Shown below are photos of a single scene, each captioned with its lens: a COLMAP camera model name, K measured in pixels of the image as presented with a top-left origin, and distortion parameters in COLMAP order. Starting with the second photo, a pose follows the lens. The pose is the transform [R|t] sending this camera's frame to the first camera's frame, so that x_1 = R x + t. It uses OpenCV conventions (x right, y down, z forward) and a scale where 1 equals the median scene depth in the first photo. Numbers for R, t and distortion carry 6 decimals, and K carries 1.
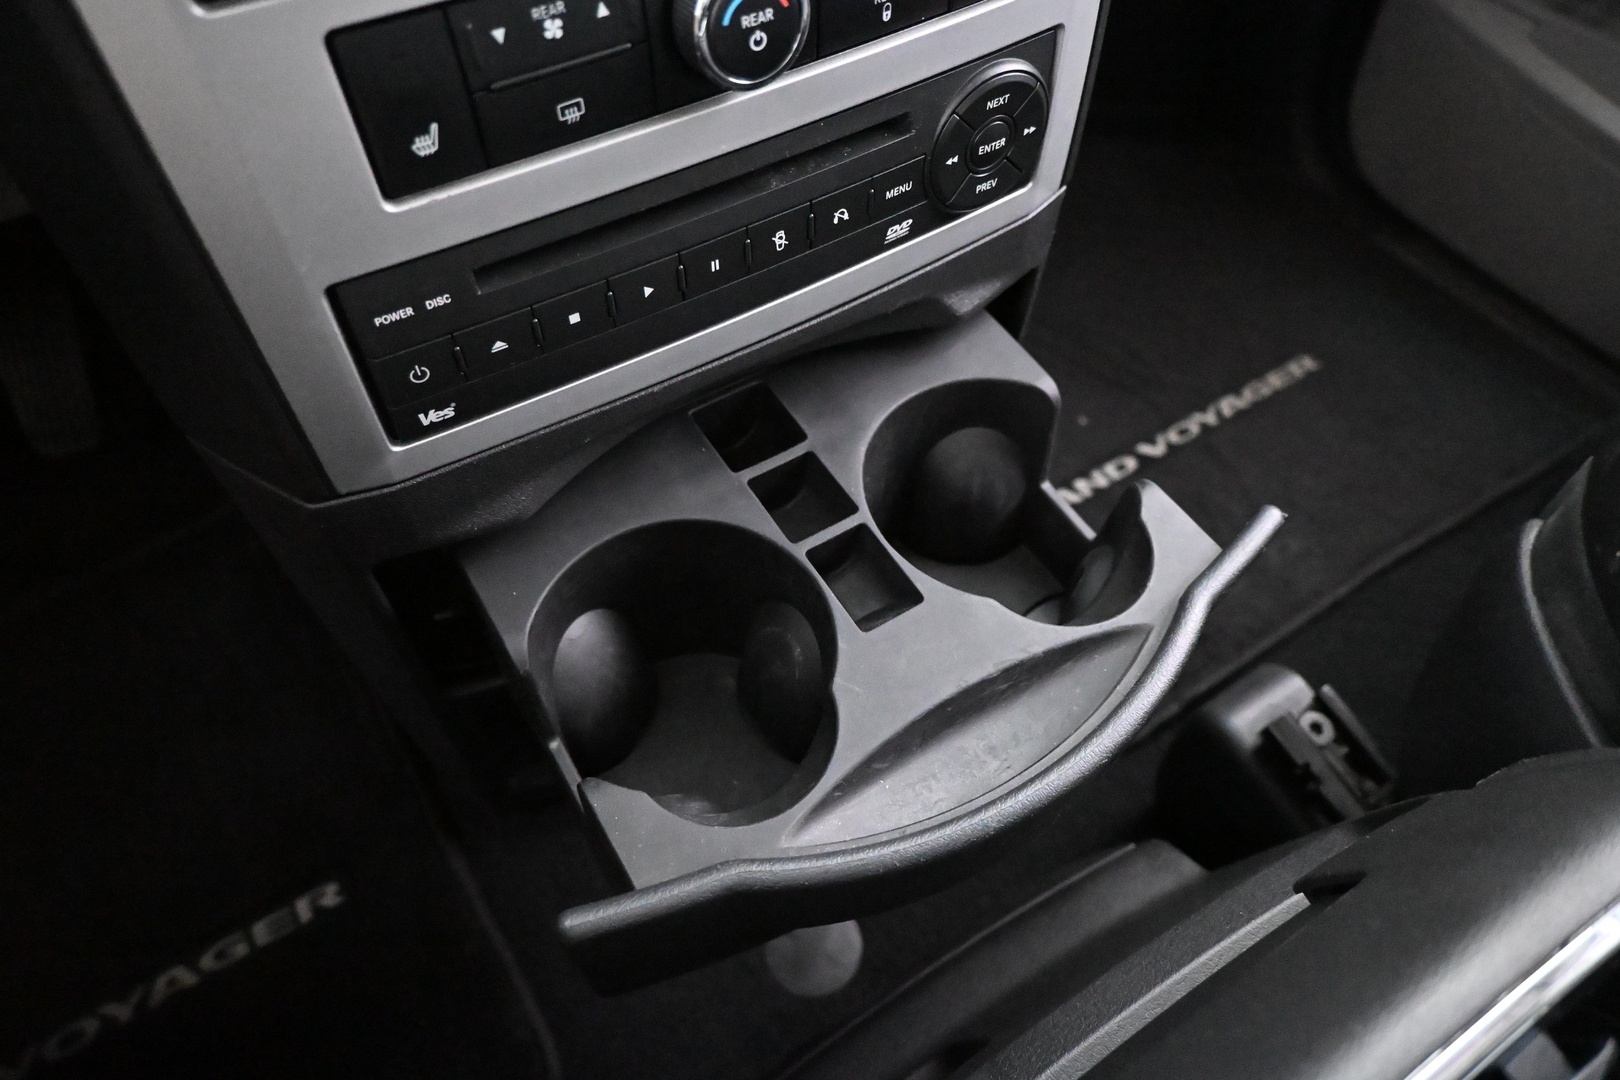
lens RADIAL K [[1103.0, 0, 814.1], [0, 1103.0, 540.4], [0, 0, 1]] dist [-0.004034, -0.002712]
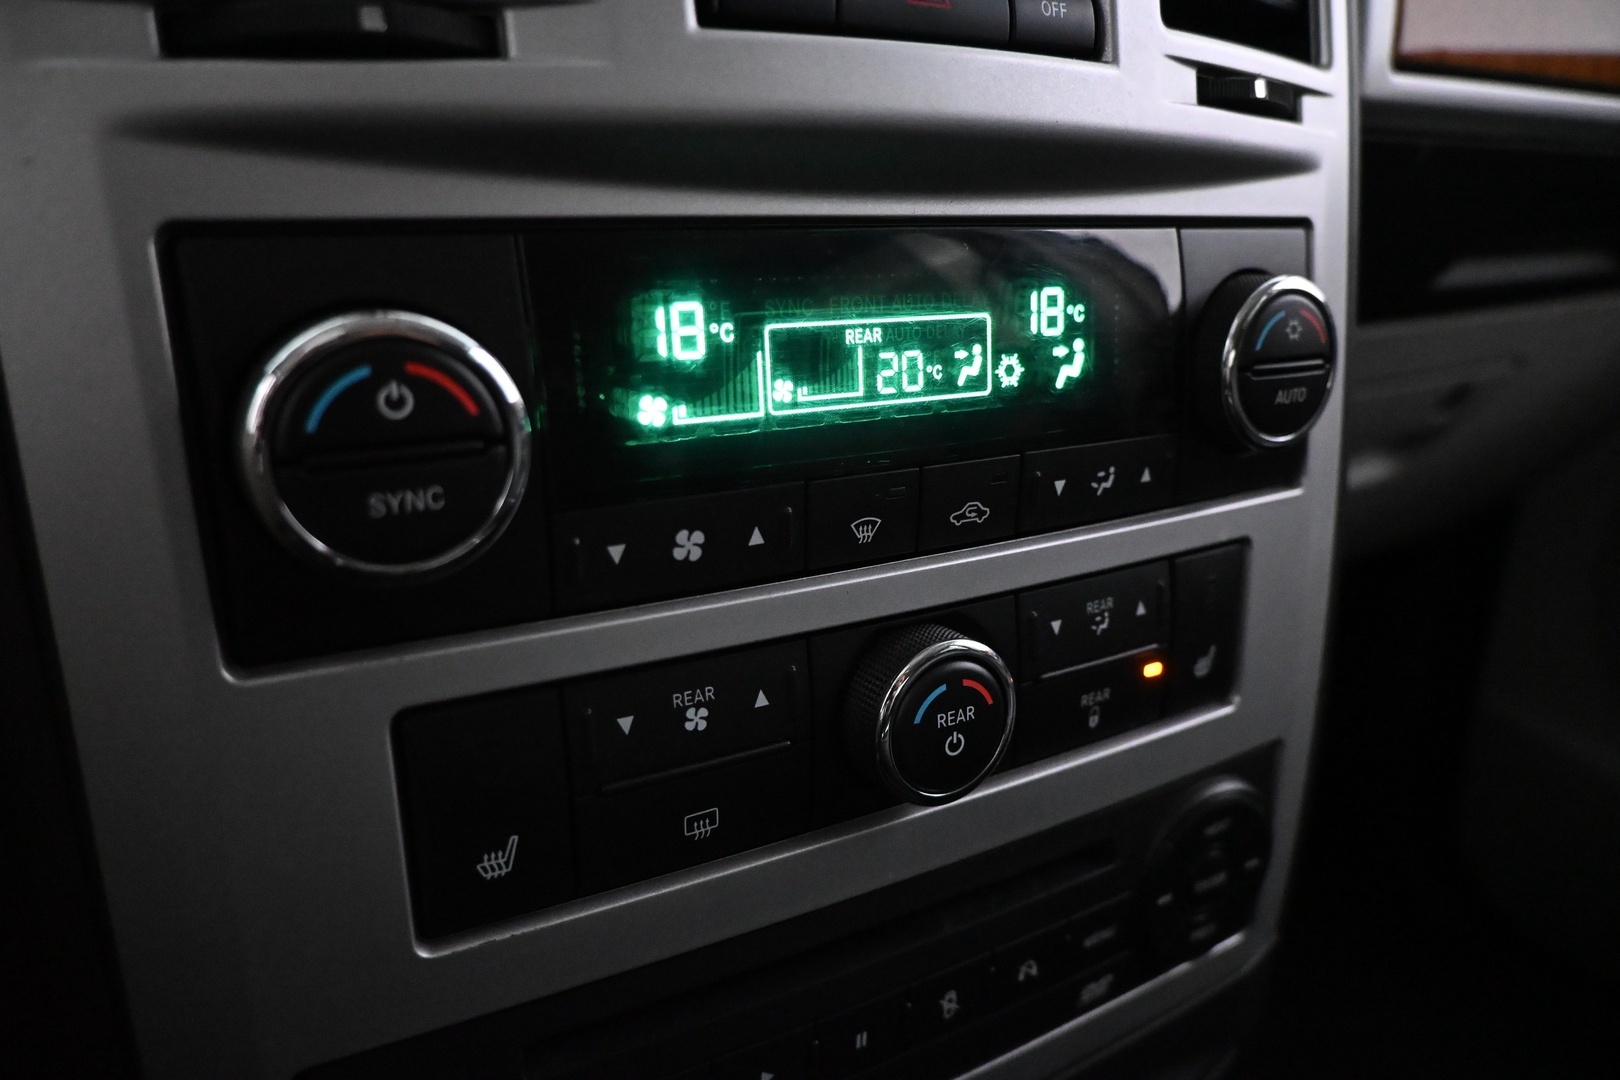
lens RADIAL K [[1103.0, 0, 808.5], [0, 1103.0, 536.3], [0, 0, 1]] dist [-0.004034, -0.002712]
pose [[0.998561, 0.026338, -0.046711, -0.092149], [-0.048494, 0.815362, -0.576917, -0.097450], [0.022891, 0.578353, 0.815466, 0.226864]]
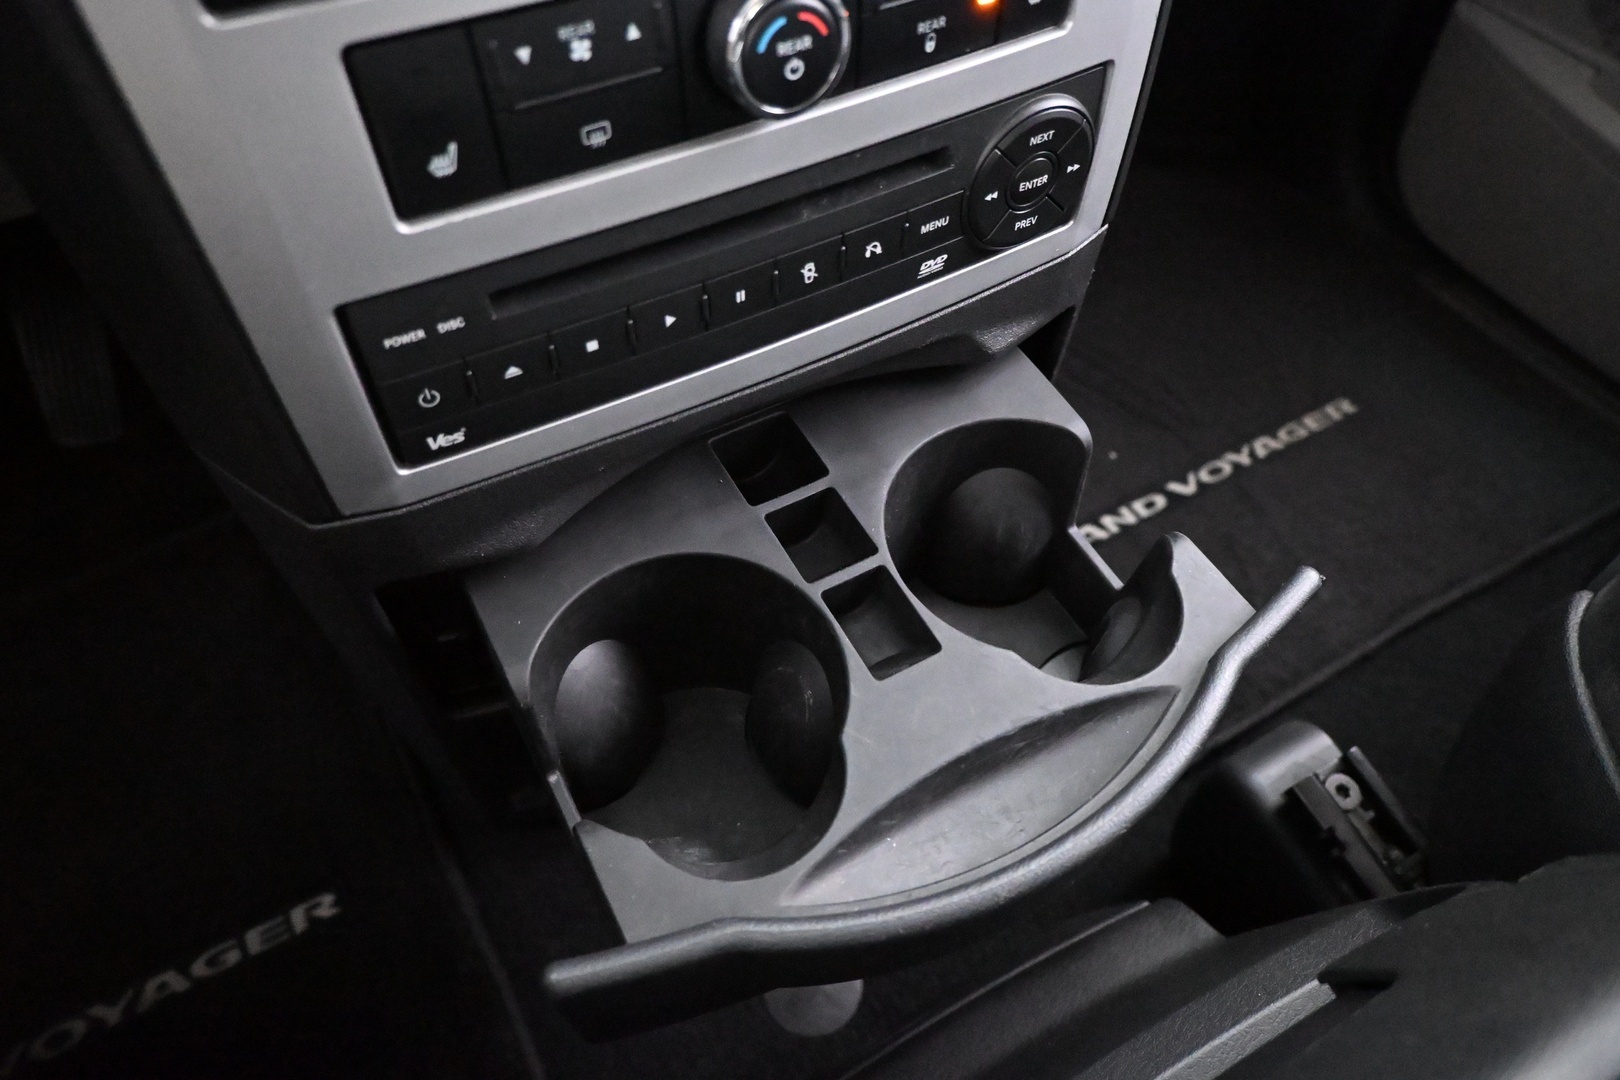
lens RADIAL K [[1103.0, 0, 814.8], [0, 1103.0, 541.3], [0, 0, 1]] dist [-0.004034, -0.002712]
pose [[0.998751, 0.045955, -0.019602, 0.003514], [-0.046142, 0.998893, -0.009201, -0.027098], [0.019157, 0.010094, 0.999766, 0.035551]]
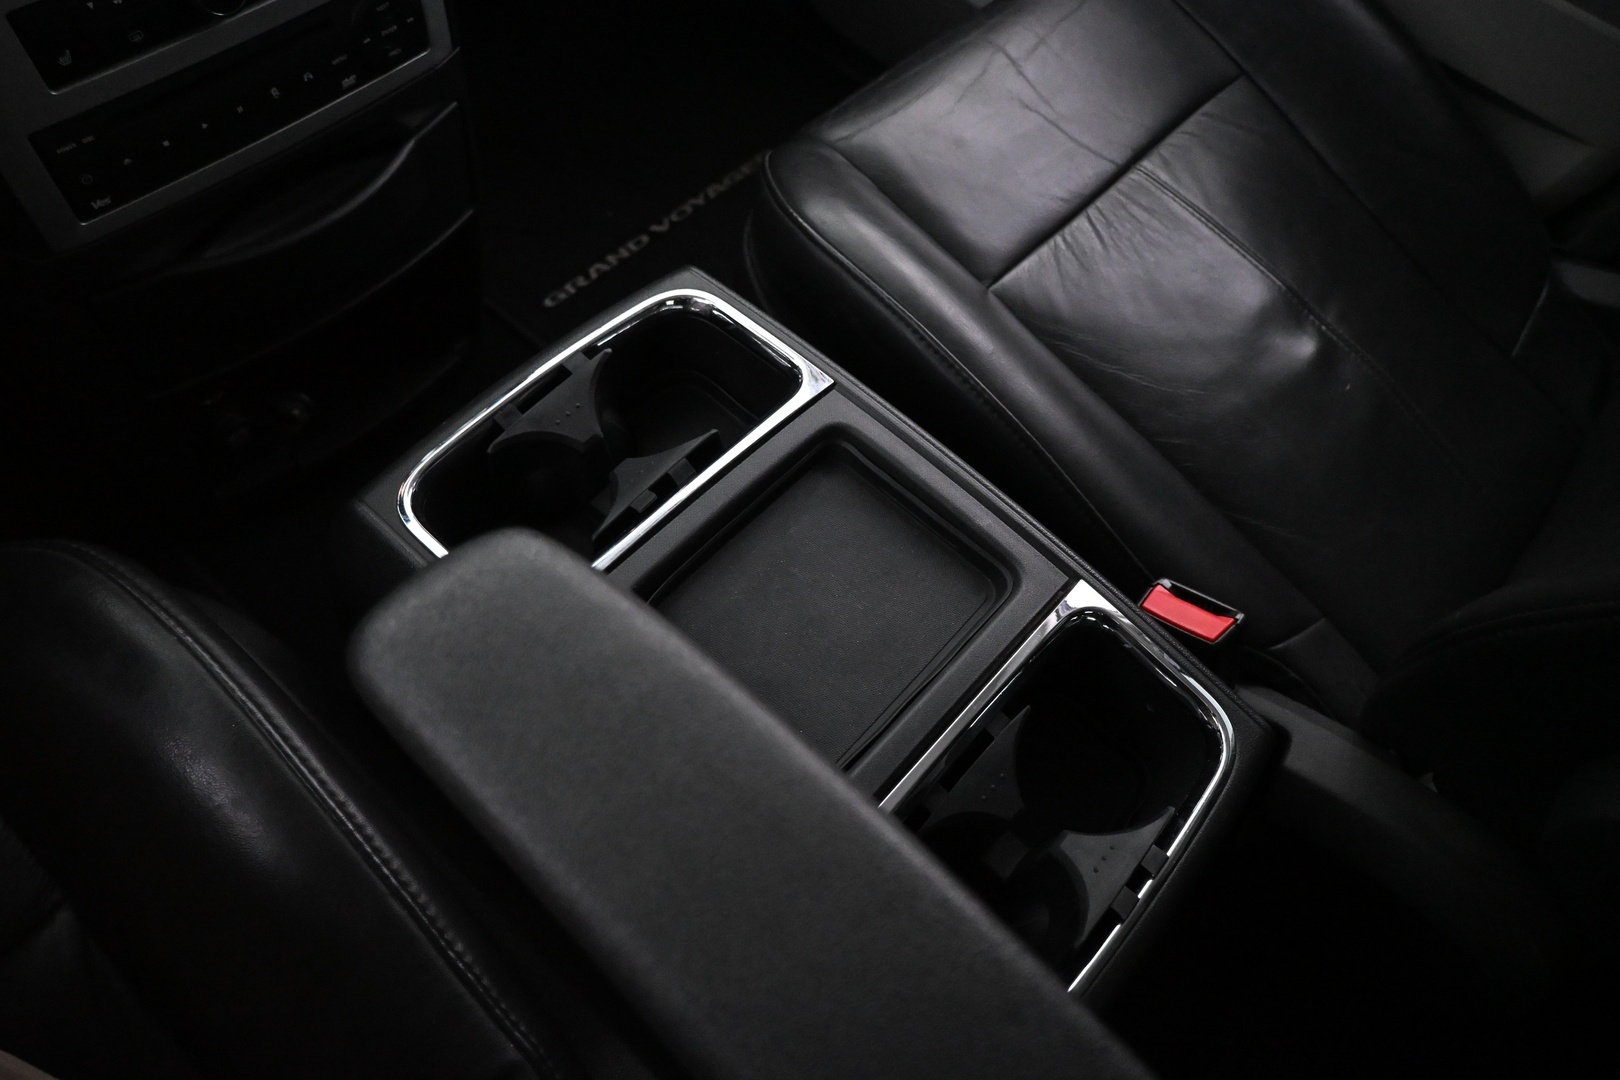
lens RADIAL K [[1103.0, 0, 850.7], [0, 1103.0, 543.7], [0, 0, 1]] dist [-0.004034, -0.002712]
pose [[0.951084, -0.196966, 0.237997, 0.296835], [0.166524, 0.975750, 0.142064, 0.370795], [-0.260208, -0.095482, 0.960820, -1.121814]]
